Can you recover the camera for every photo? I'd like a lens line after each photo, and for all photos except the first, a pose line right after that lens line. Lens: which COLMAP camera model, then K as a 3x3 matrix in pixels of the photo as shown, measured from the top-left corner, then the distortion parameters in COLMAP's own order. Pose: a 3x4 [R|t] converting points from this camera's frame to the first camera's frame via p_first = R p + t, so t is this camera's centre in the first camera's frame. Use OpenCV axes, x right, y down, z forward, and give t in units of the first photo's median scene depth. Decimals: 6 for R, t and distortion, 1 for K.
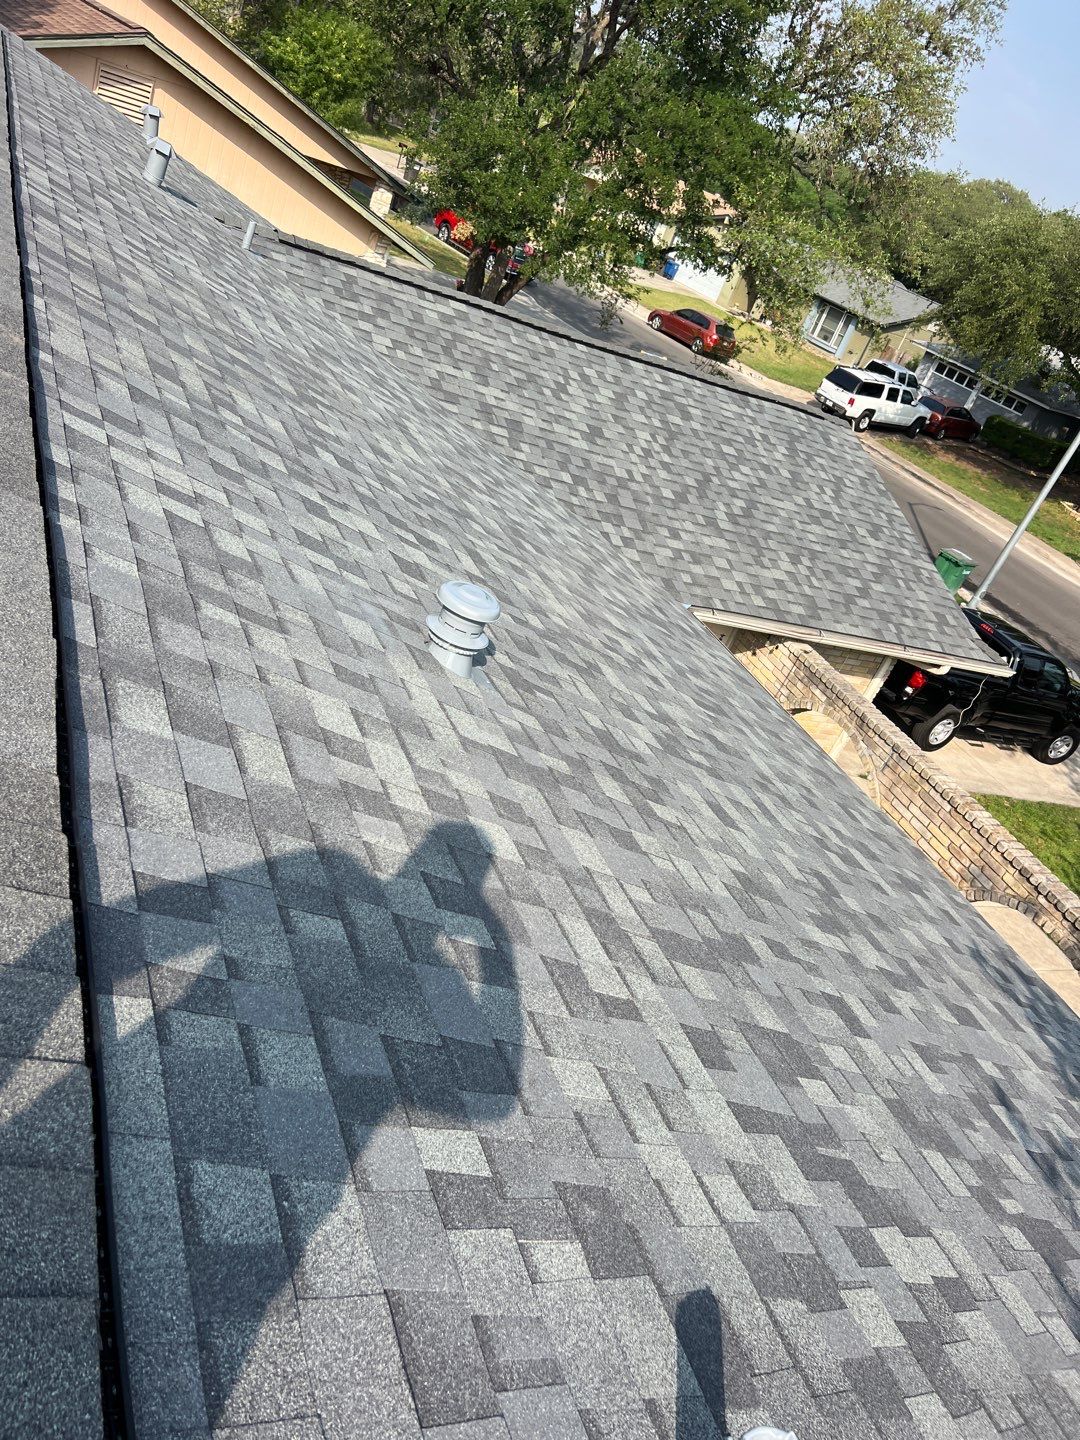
lens RADIAL K [[1252.2, 0, 543.8], [0, 1252.2, 721.7], [0, 0, 1]] dist [0.037688, -0.074168]
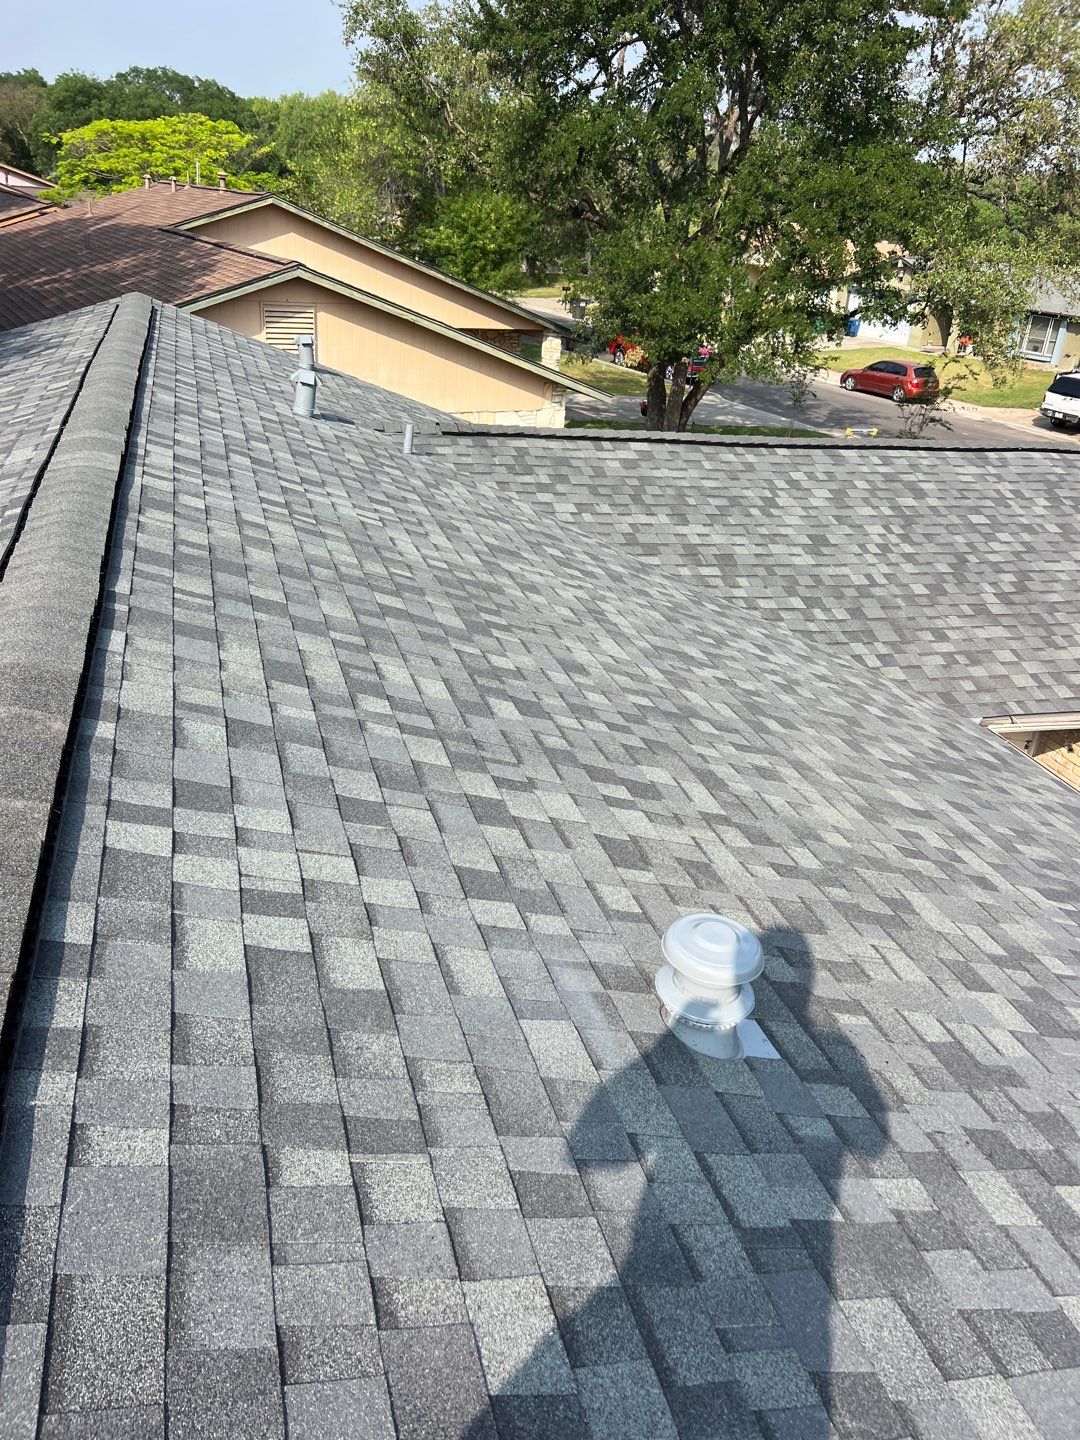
lens RADIAL K [[1150.4, 0, 499.1], [0, 1150.4, 668.9], [0, 0, 1]] dist [0.054502, -0.082919]
pose [[0.948381, -0.205656, -0.241411, 0.005077], [0.180686, 0.975993, -0.121617, -0.079755], [0.260627, 0.071719, 0.962772, 0.153148]]
